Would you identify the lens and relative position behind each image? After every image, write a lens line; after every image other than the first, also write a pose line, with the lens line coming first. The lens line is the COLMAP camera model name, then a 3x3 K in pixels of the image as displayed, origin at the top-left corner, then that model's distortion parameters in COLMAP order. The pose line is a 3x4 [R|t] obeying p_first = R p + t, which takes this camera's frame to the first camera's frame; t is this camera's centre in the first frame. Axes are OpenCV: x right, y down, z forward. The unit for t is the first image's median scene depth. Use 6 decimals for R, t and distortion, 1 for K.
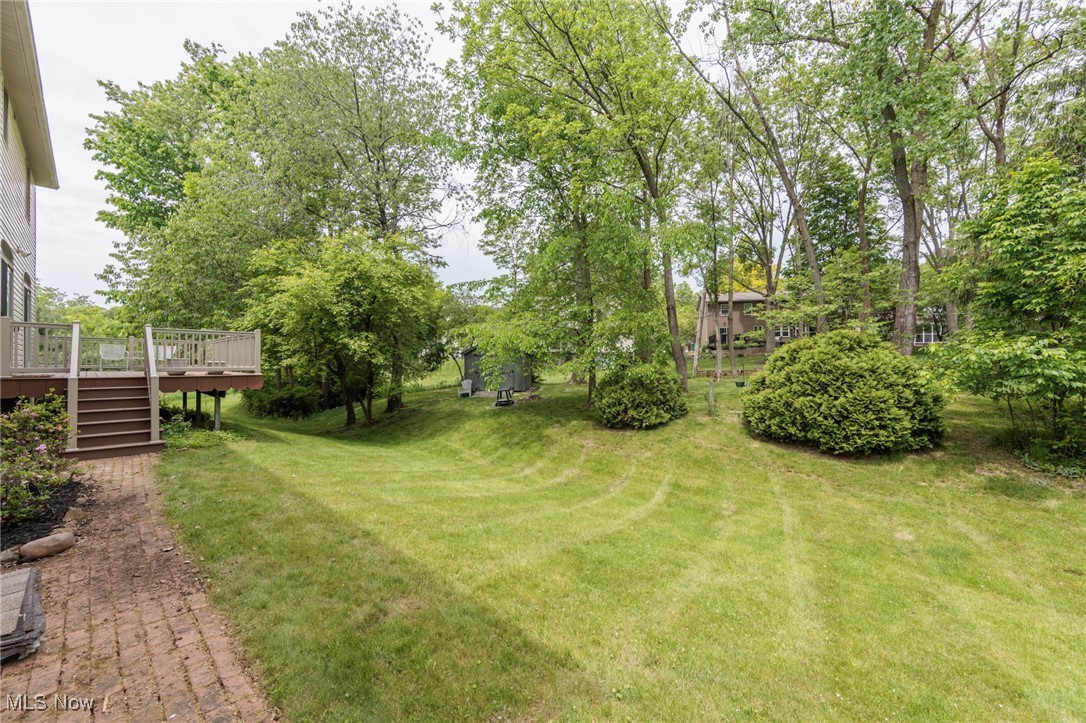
lens RADIAL K [[431.9, 0, 543.0], [0, 431.9, 361.5], [0, 0, 1]] dist [0.000122, 0.000214]
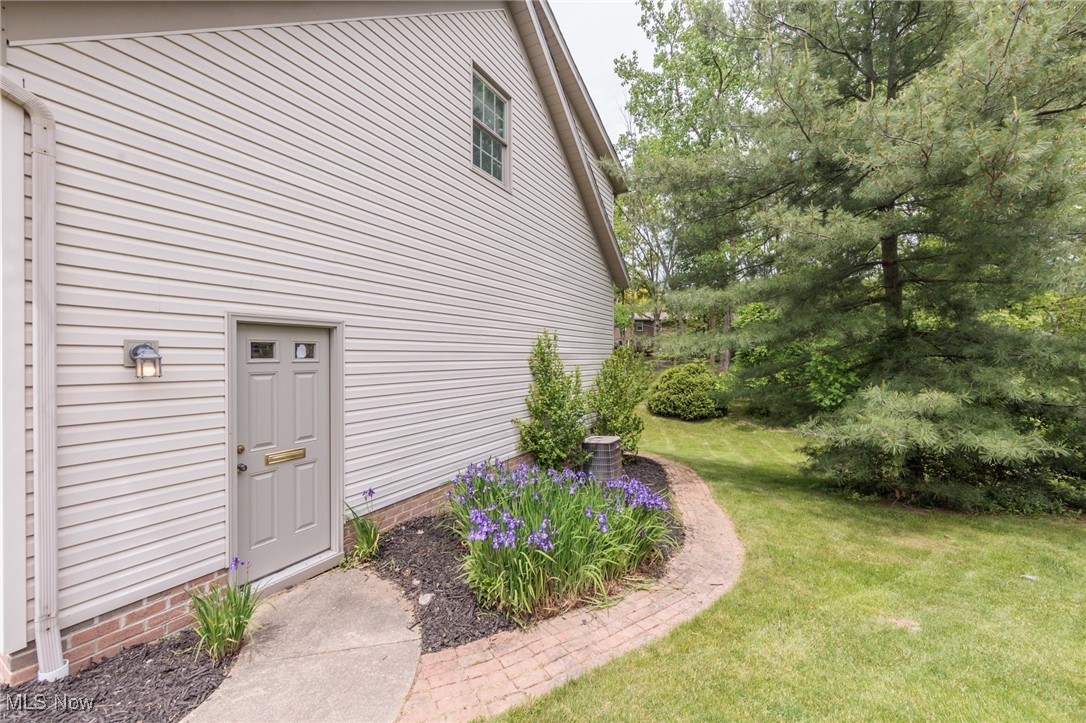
lens RADIAL K [[431.9, 0, 543.0], [0, 431.9, 361.5], [0, 0, 1]] dist [0.000122, 0.000214]
pose [[0.972167, 0.002202, 0.234278, -0.580058], [-0.002742, 0.999994, 0.001976, -0.093342], [-0.234273, -0.002564, 0.972168, -1.010102]]
